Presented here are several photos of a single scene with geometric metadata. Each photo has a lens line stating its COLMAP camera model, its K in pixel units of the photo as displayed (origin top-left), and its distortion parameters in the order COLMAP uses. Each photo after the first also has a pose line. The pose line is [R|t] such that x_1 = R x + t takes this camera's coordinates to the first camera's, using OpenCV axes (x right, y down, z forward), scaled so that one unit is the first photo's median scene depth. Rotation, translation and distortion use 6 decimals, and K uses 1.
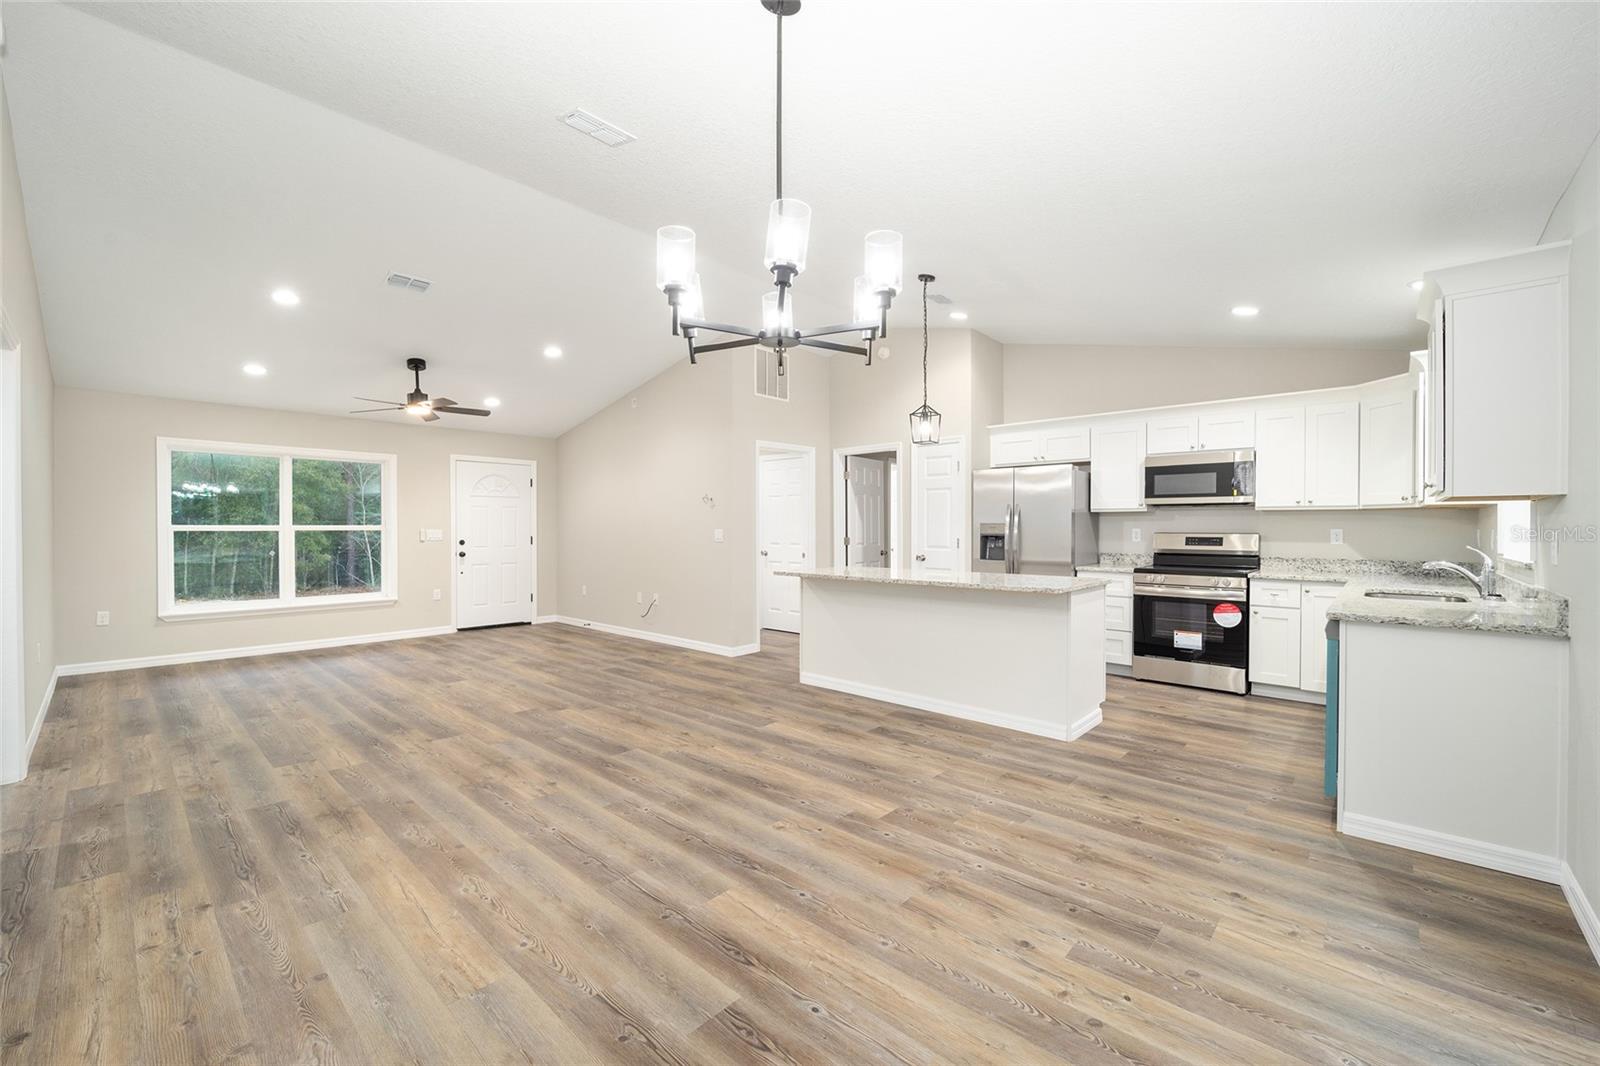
lens RADIAL K [[648.1, 0, 796.7], [0, 648.1, 528.7], [0, 0, 1]] dist [-0.008355, 0.000153]
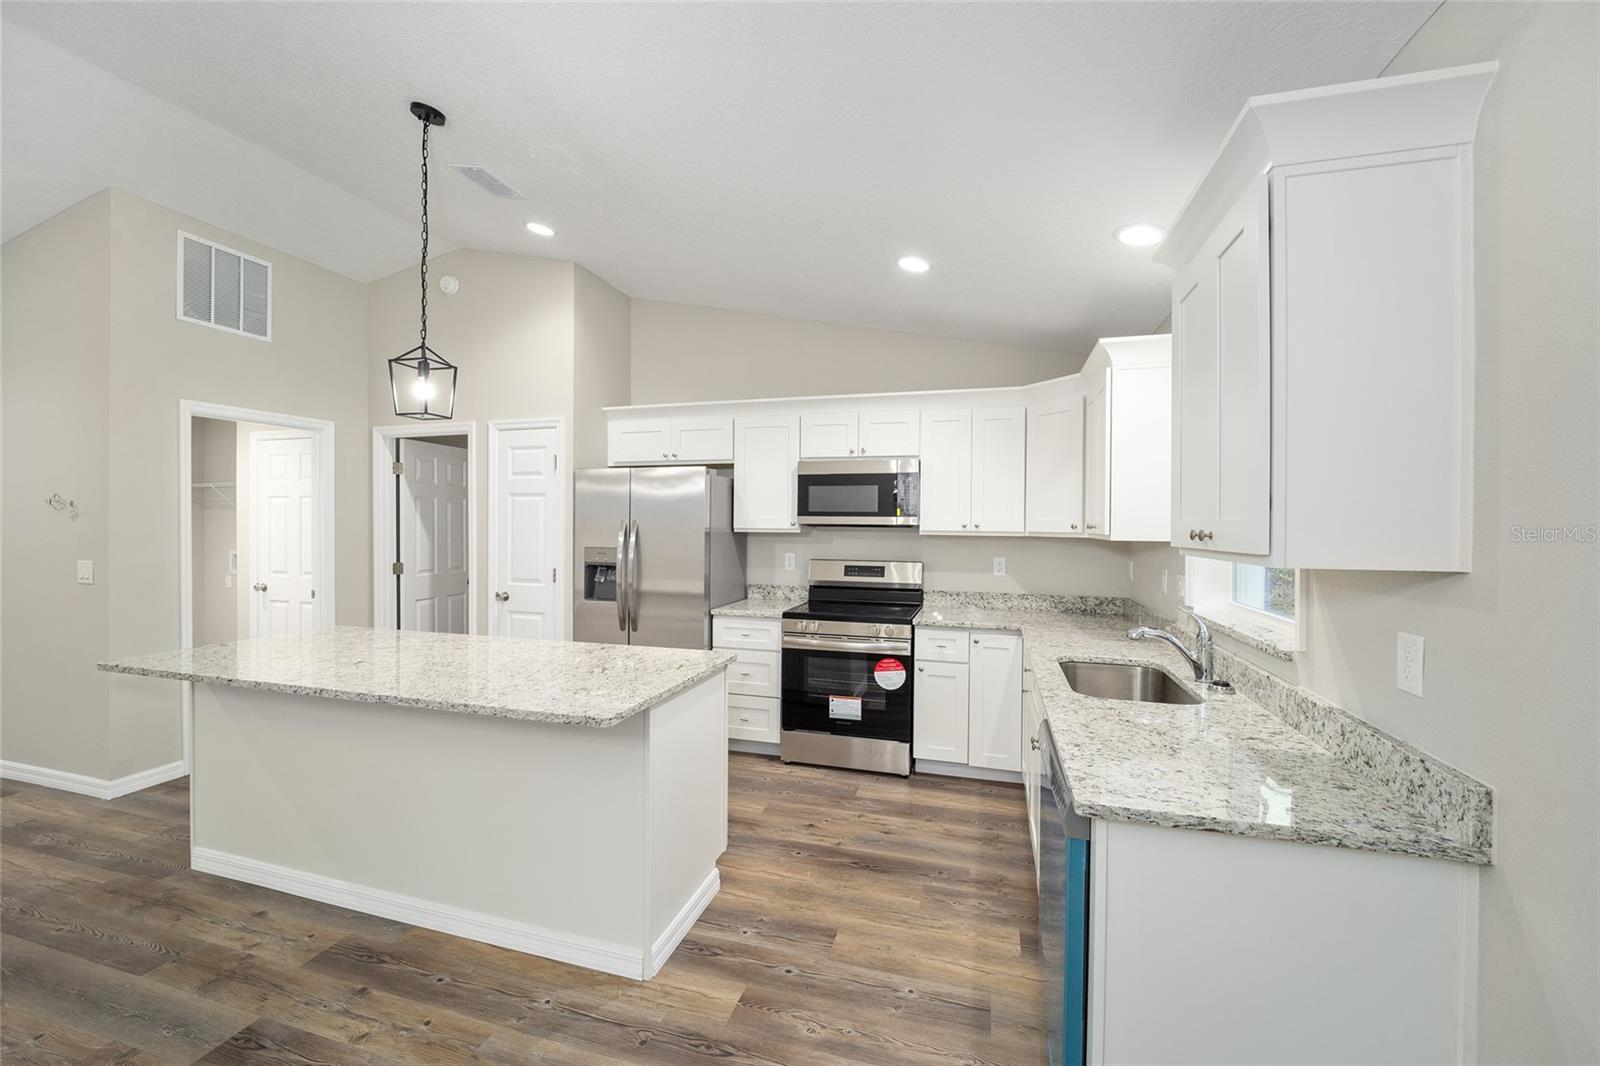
lens RADIAL K [[646.3, 0, 796.9], [0, 646.3, 527.1], [0, 0, 1]] dist [-0.011831, -0.000031]
pose [[0.897857, 0.003676, 0.440272, 0.239421], [-0.005696, 0.999978, 0.003268, -0.042374], [-0.440251, -0.005442, 0.897858, 0.375762]]
